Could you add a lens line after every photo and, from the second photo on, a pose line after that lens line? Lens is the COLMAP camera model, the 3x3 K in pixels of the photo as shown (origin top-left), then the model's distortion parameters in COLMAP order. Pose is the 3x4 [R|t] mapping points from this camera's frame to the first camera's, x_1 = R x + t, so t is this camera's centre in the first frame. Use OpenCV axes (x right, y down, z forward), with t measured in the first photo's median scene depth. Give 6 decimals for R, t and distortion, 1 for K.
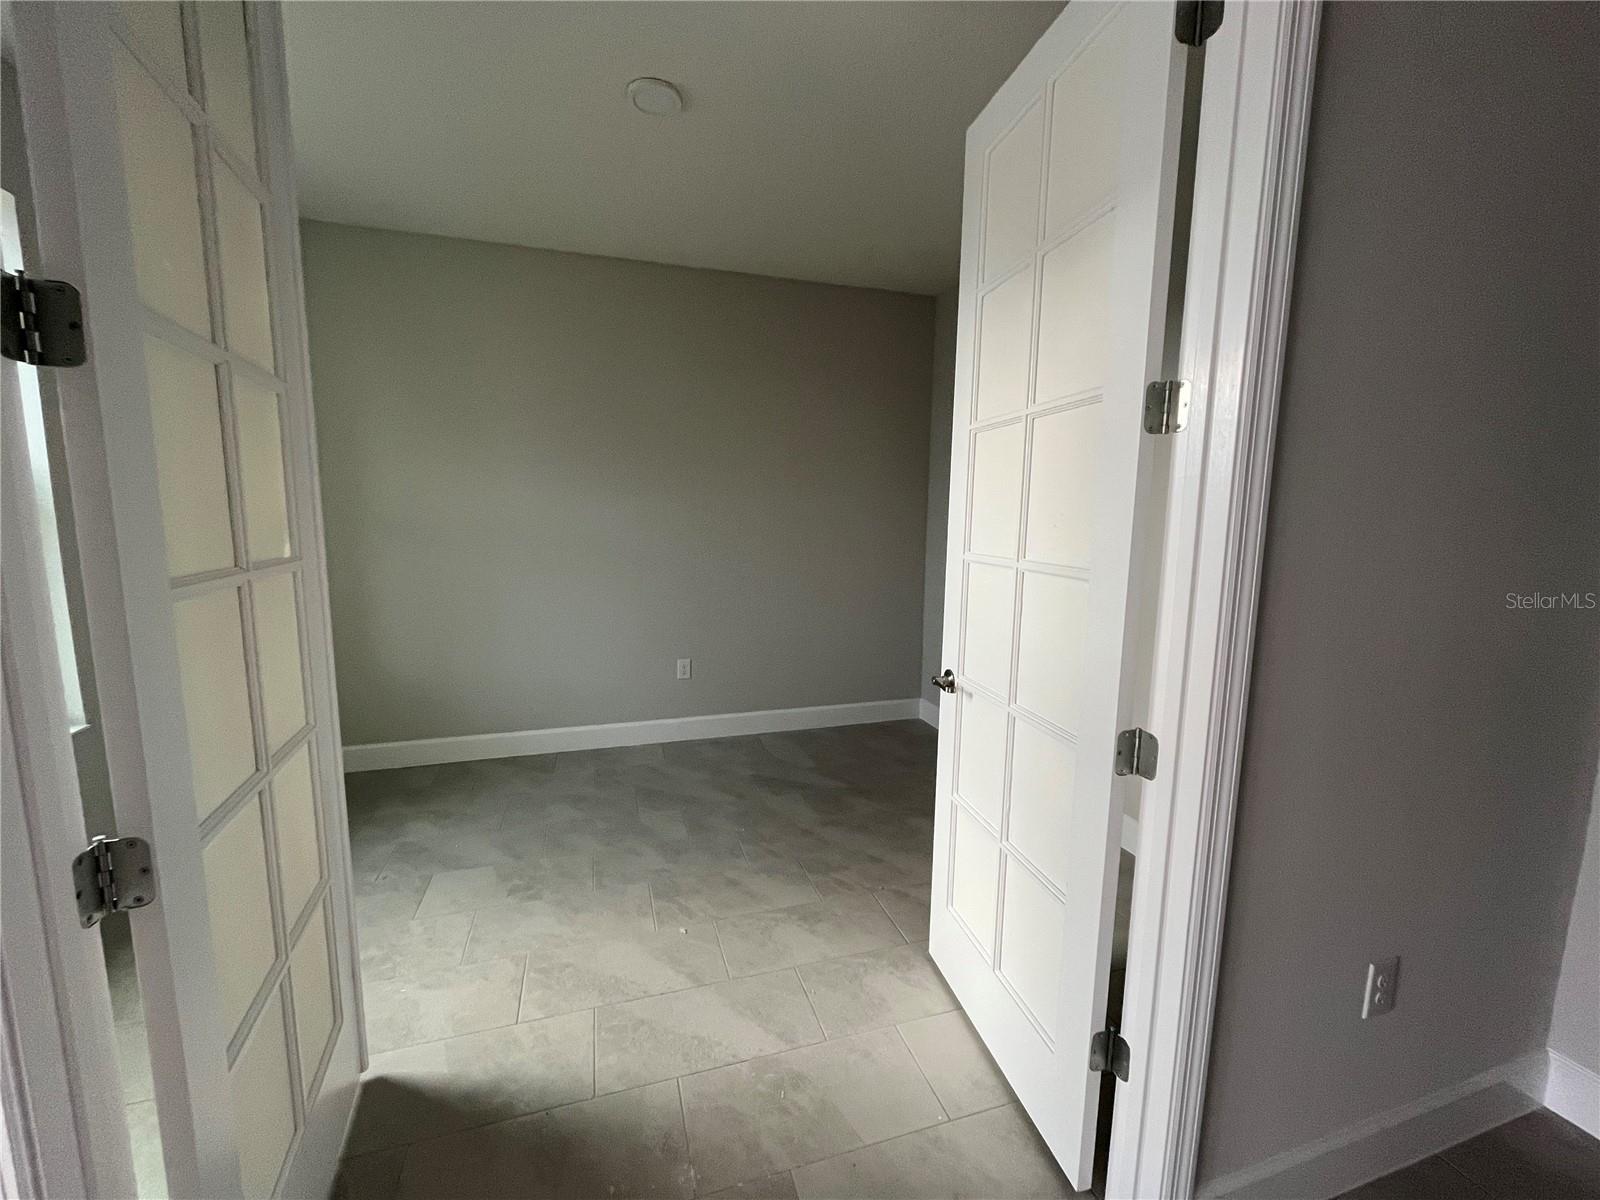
lens RADIAL K [[649.4, 0, 789.3], [0, 649.4, 598.5], [0, 0, 1]] dist [-0.004083, 0.000074]
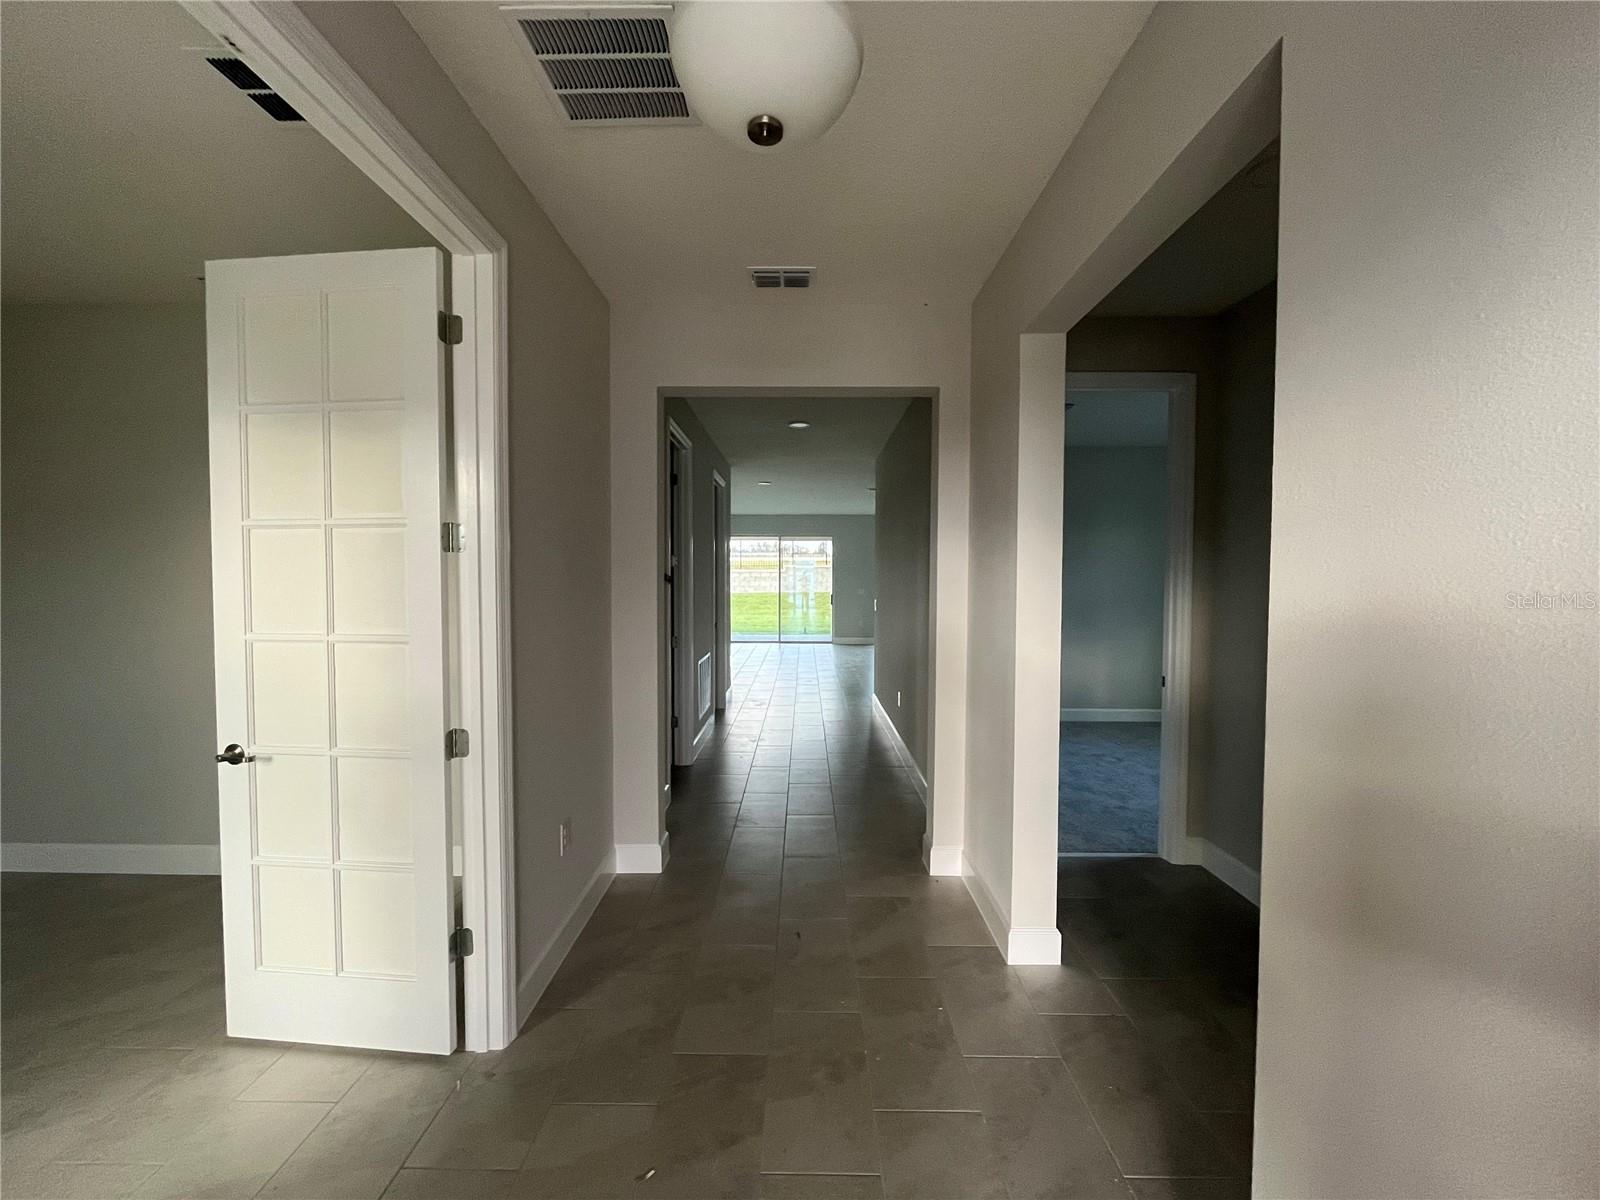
lens RADIAL K [[649.4, 0, 794.5], [0, 649.4, 599.5], [0, 0, 1]] dist [-0.004083, 0.000074]
pose [[0.307974, -0.051832, 0.949982, -0.591168], [0.127856, 0.991712, 0.012659, -0.027075], [-0.942765, 0.117562, 0.312048, -0.286280]]
